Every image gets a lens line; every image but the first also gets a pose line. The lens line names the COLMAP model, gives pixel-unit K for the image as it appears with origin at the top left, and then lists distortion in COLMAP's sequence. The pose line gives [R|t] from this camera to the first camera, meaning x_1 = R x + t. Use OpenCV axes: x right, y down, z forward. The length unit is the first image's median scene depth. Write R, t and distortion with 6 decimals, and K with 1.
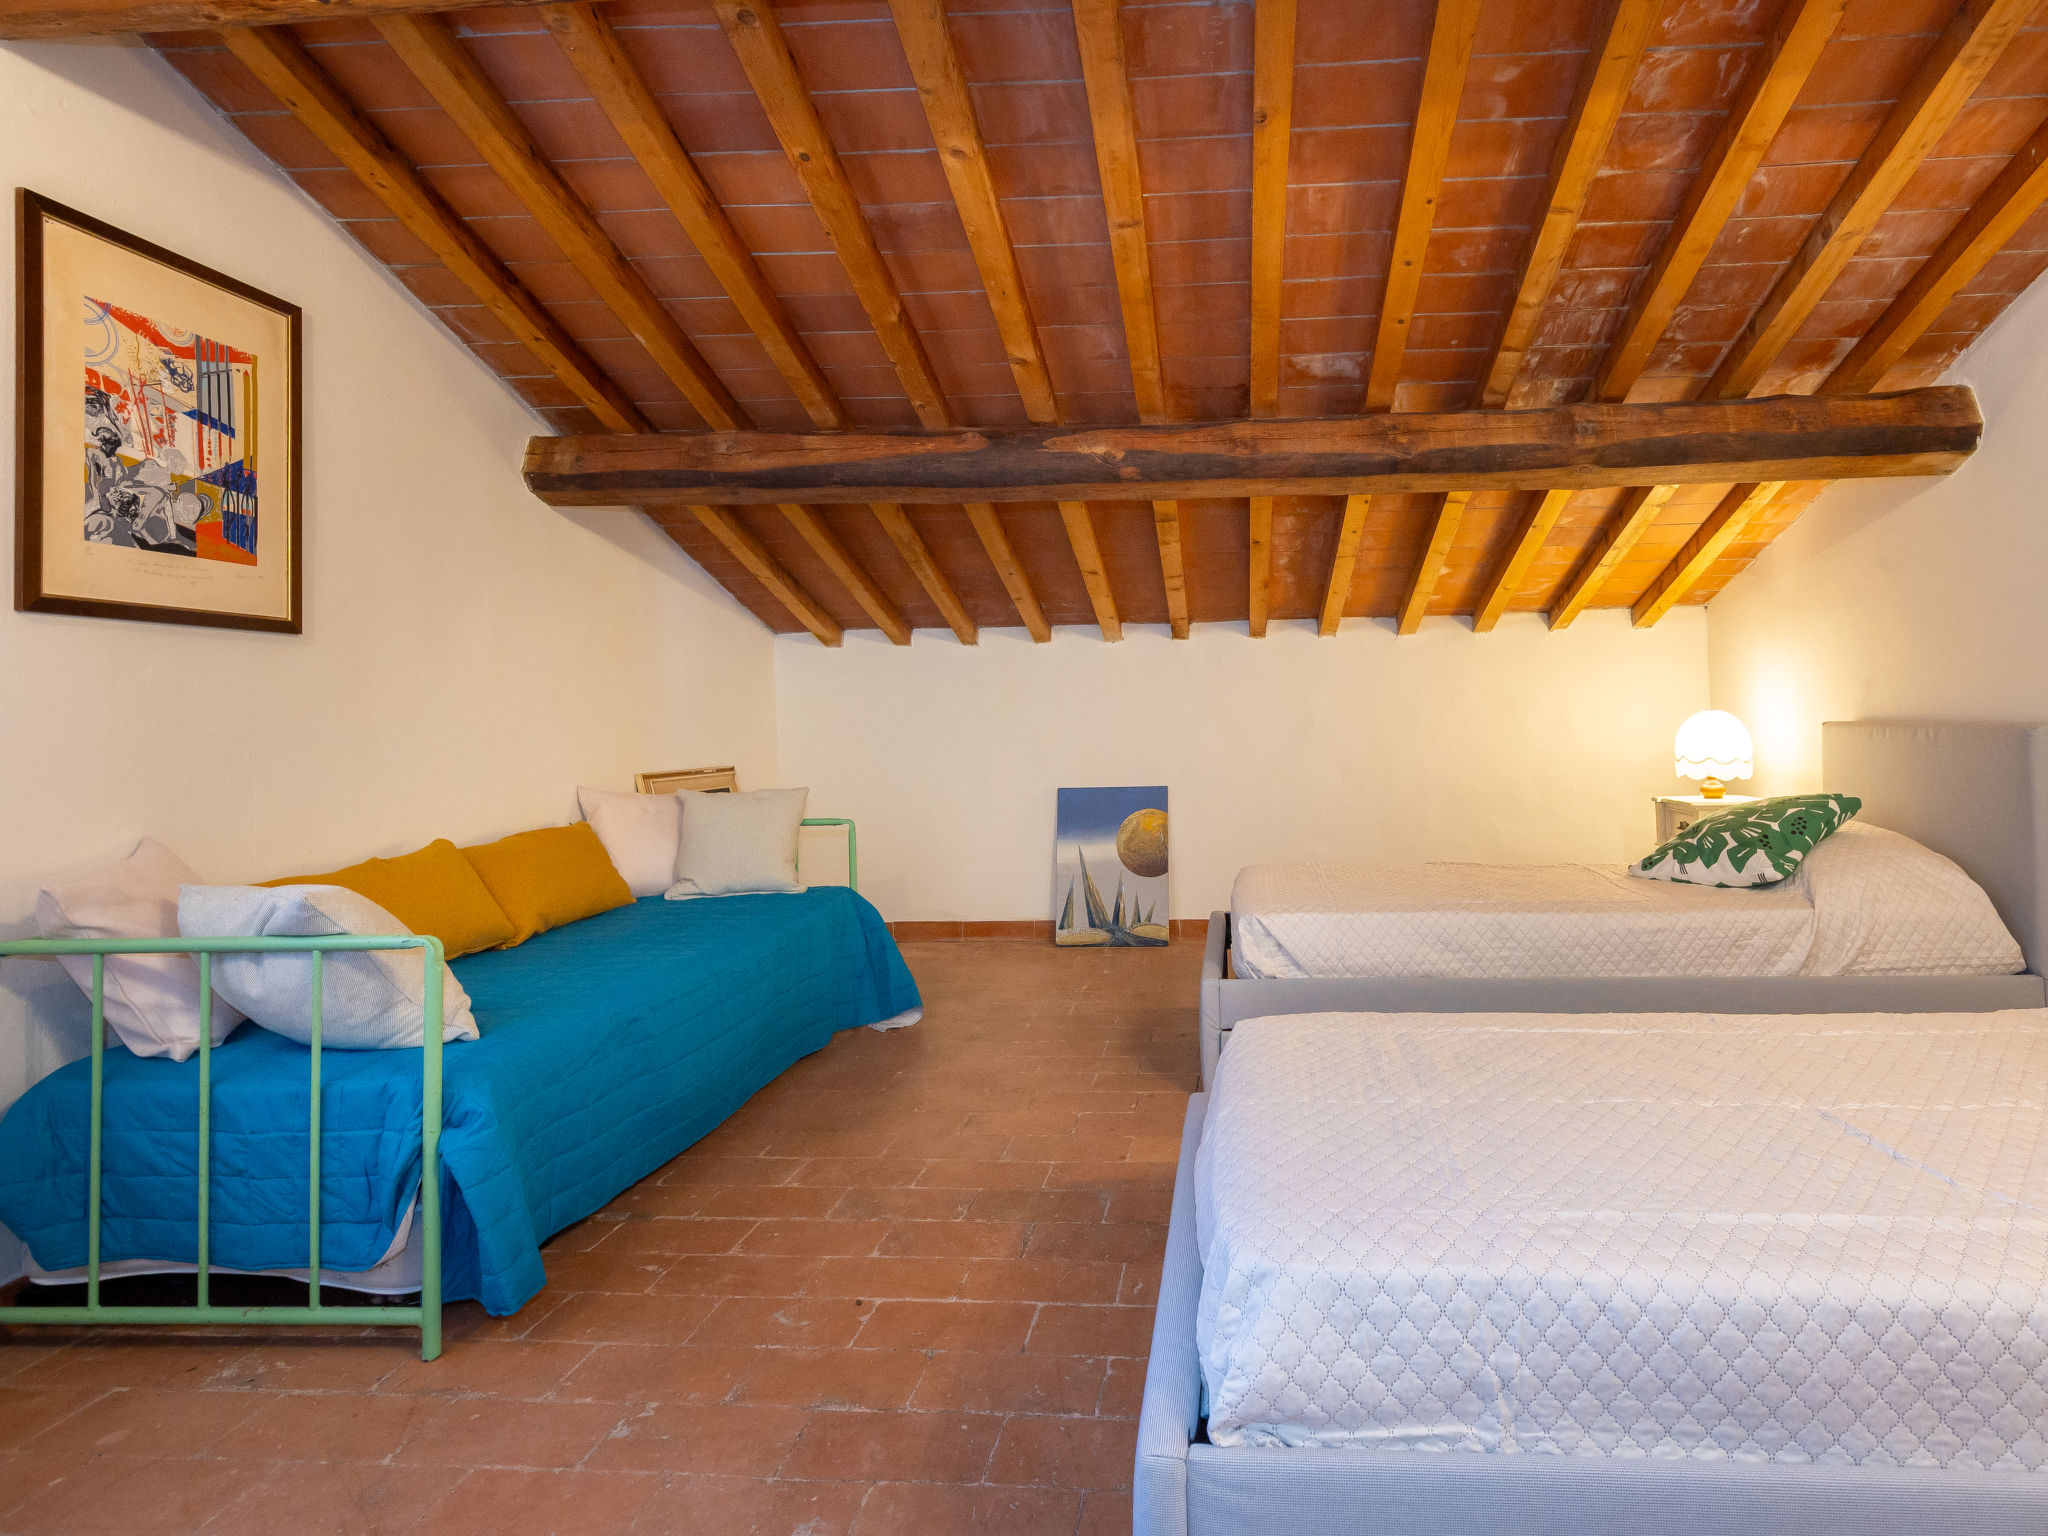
lens RADIAL K [[1003.2, 0, 1166.8], [0, 1003.2, 688.4], [0, 0, 1]] dist [-0.000227, 0.001072]
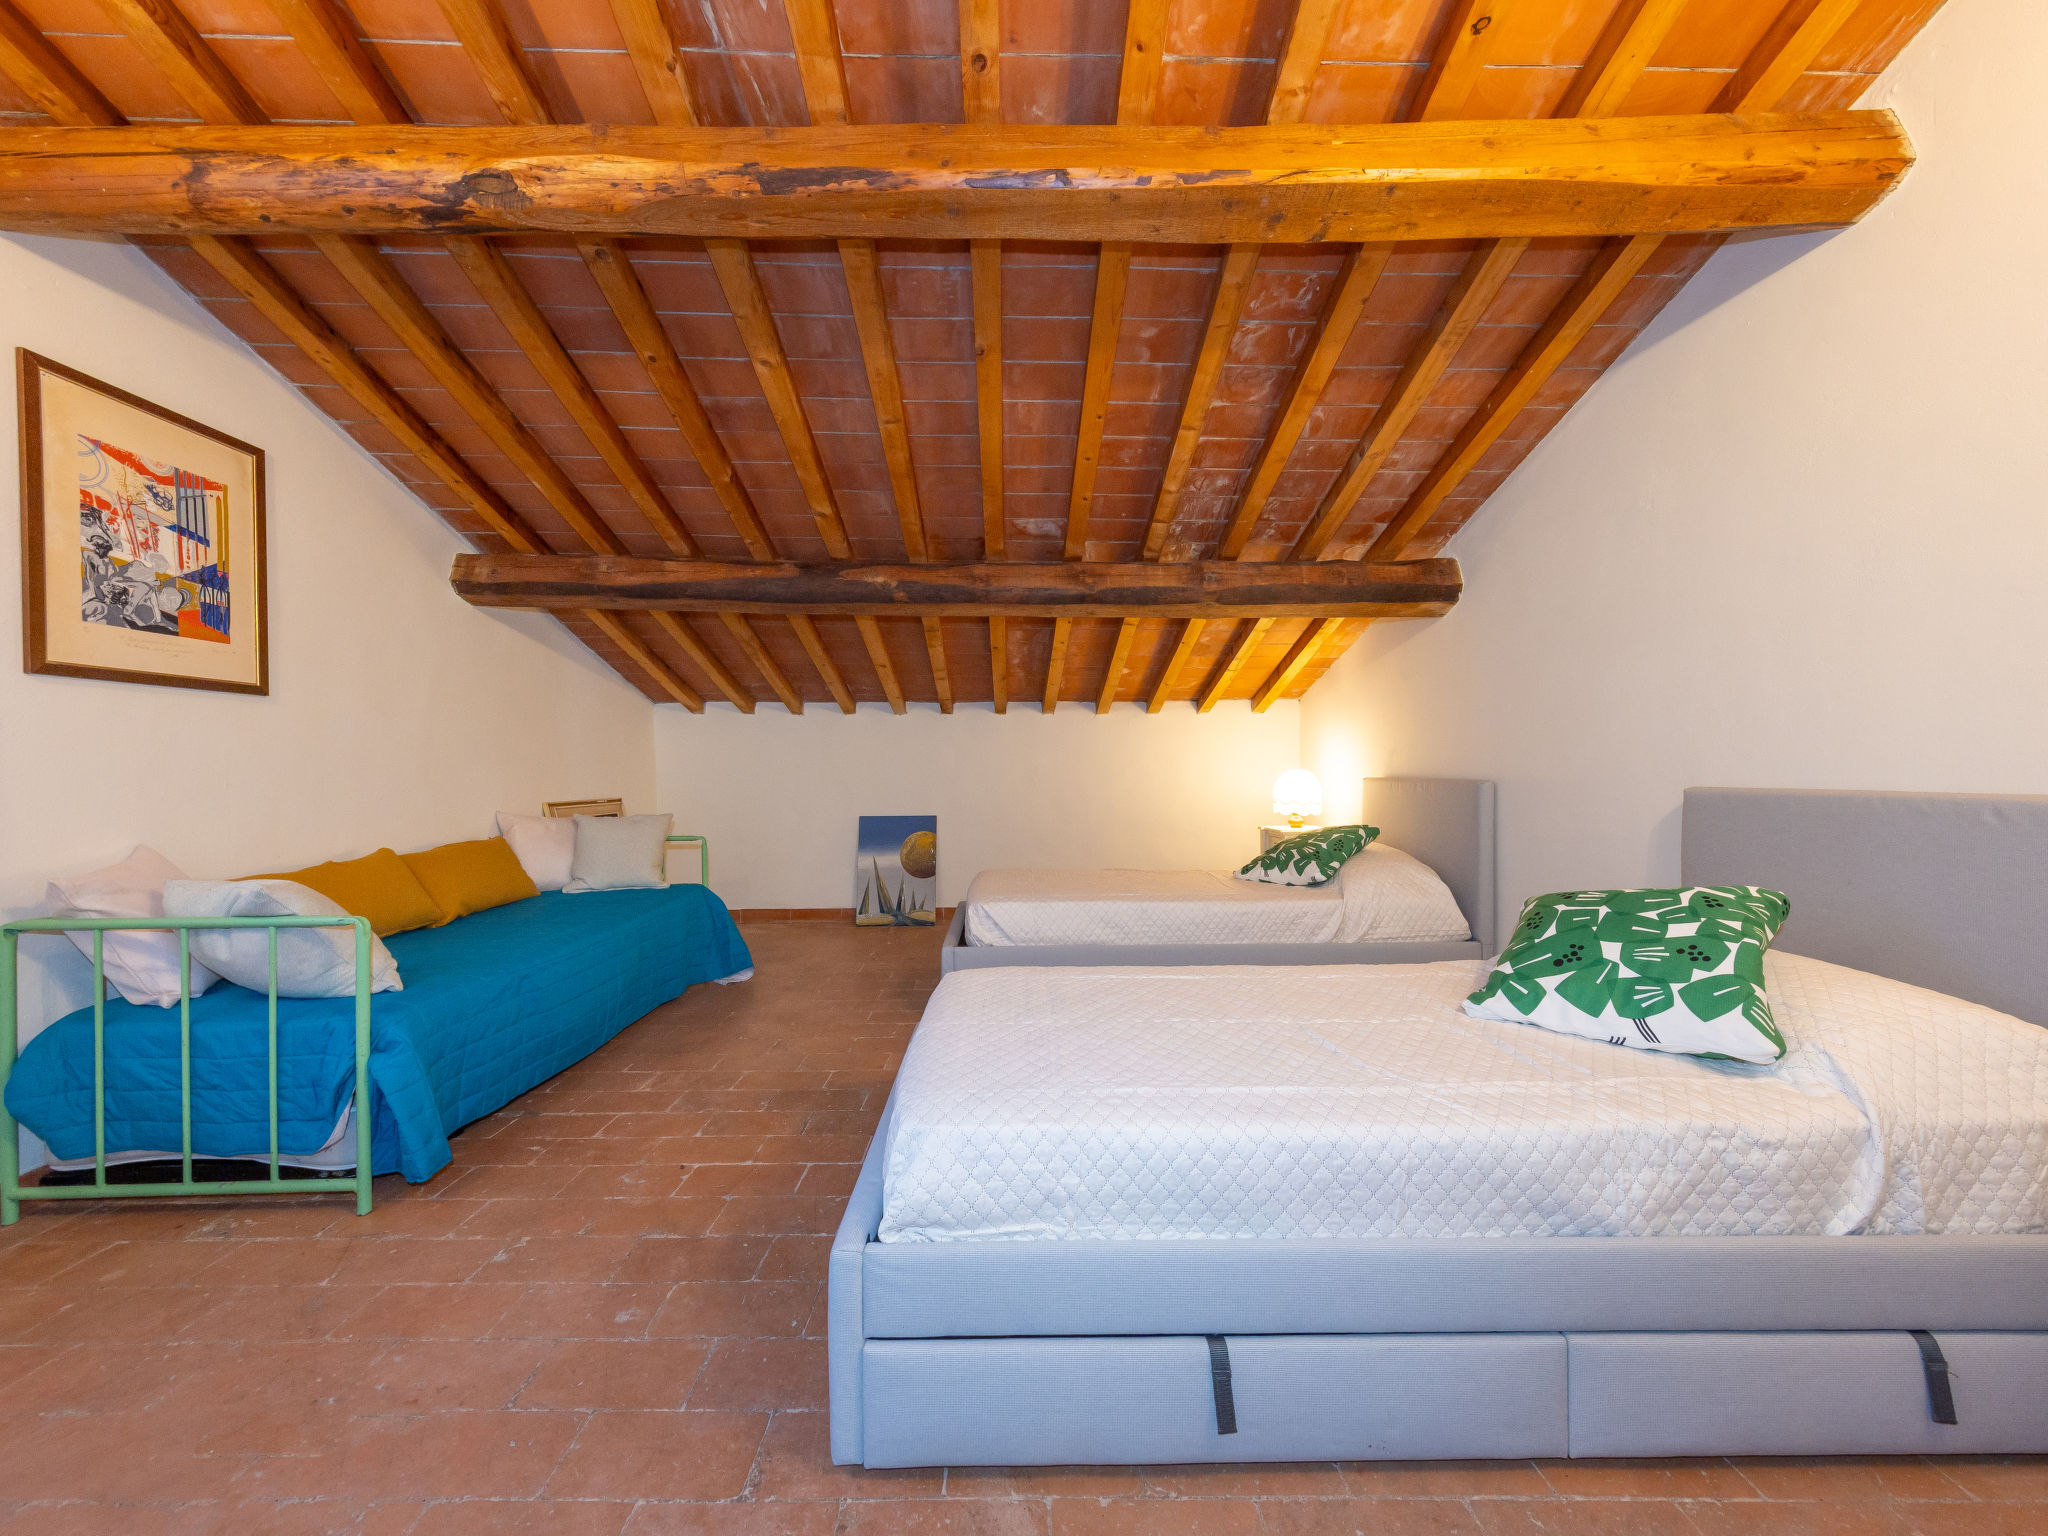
lens RADIAL K [[708.2, 0, 1034.1], [0, 708.2, 773.1], [0, 0, 1]] dist [0.001548, -0.000209]
pose [[0.996658, 0.015412, 0.080222, 0.093126], [-0.018187, 0.999257, 0.033977, -0.001413], [-0.079639, -0.035323, 0.996198, -0.036661]]
